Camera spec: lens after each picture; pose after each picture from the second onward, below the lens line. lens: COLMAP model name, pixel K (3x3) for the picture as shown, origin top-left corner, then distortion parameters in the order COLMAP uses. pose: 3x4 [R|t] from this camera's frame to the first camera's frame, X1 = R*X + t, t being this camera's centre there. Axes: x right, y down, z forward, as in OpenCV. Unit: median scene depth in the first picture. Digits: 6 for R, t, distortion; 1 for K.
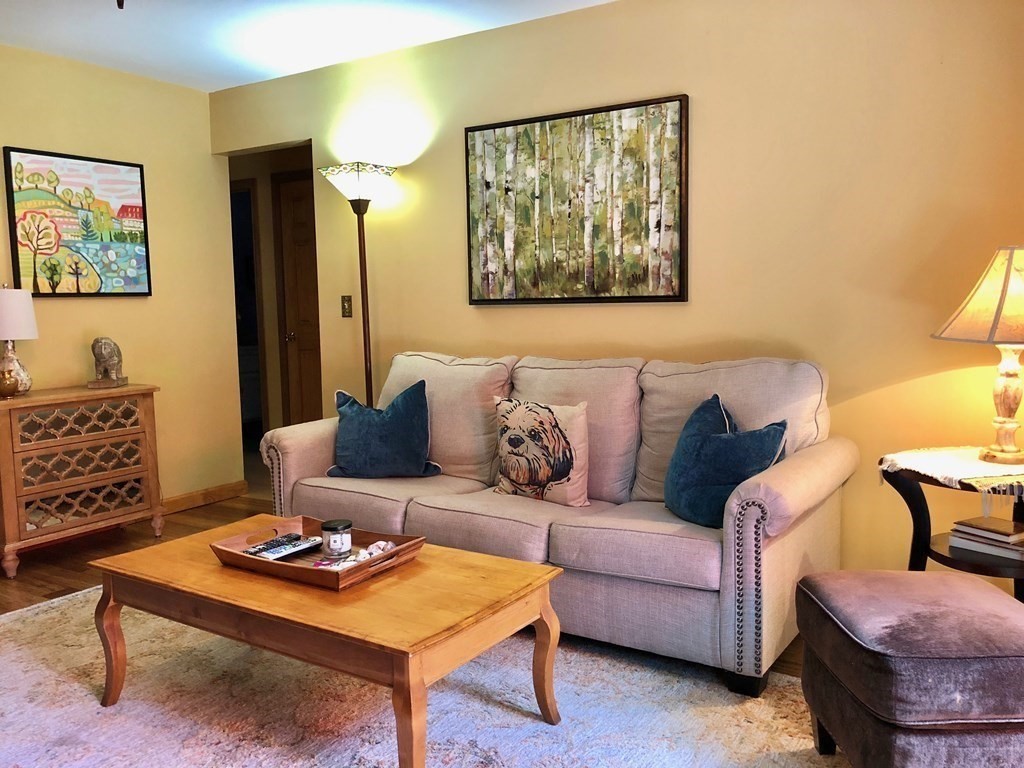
lens RADIAL K [[840.6, 0, 515.1], [0, 840.6, 392.1], [0, 0, 1]] dist [0.031367, -0.015858]
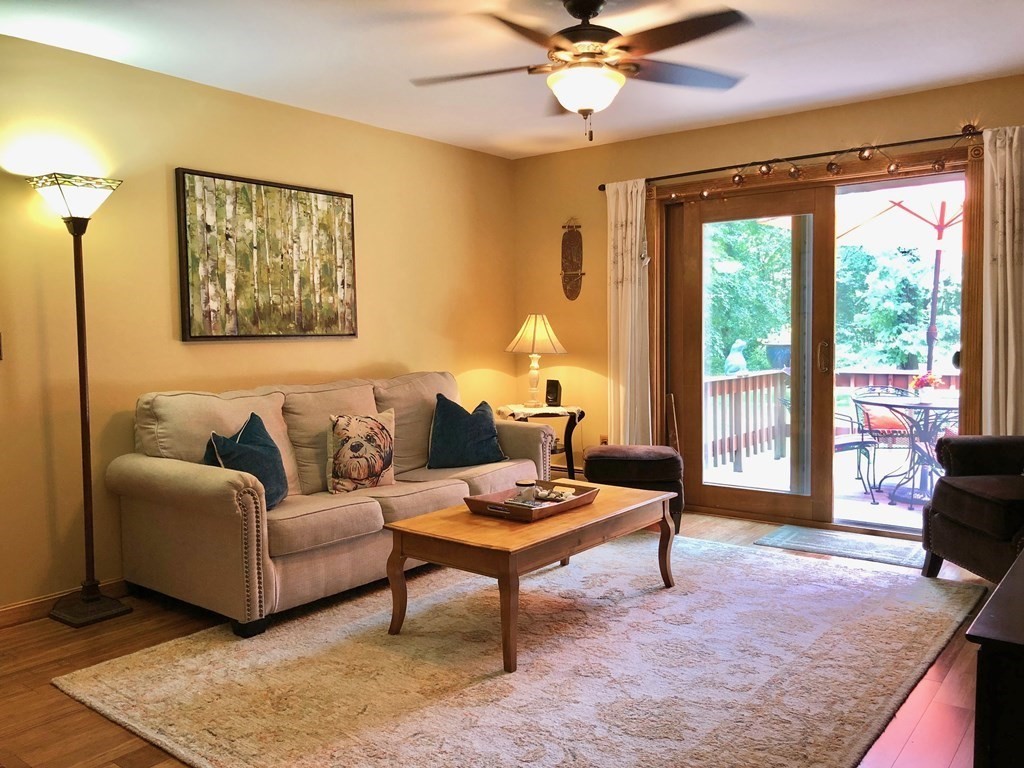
lens RADIAL K [[840.6, 0, 513.7], [0, 840.6, 374.1], [0, 0, 1]] dist [0.031367, -0.015858]
pose [[0.094249, -0.037417, 0.994845, -1.124317], [0.113706, 0.993159, 0.026581, -0.052035], [-0.989034, 0.110615, 0.097859, 0.573660]]
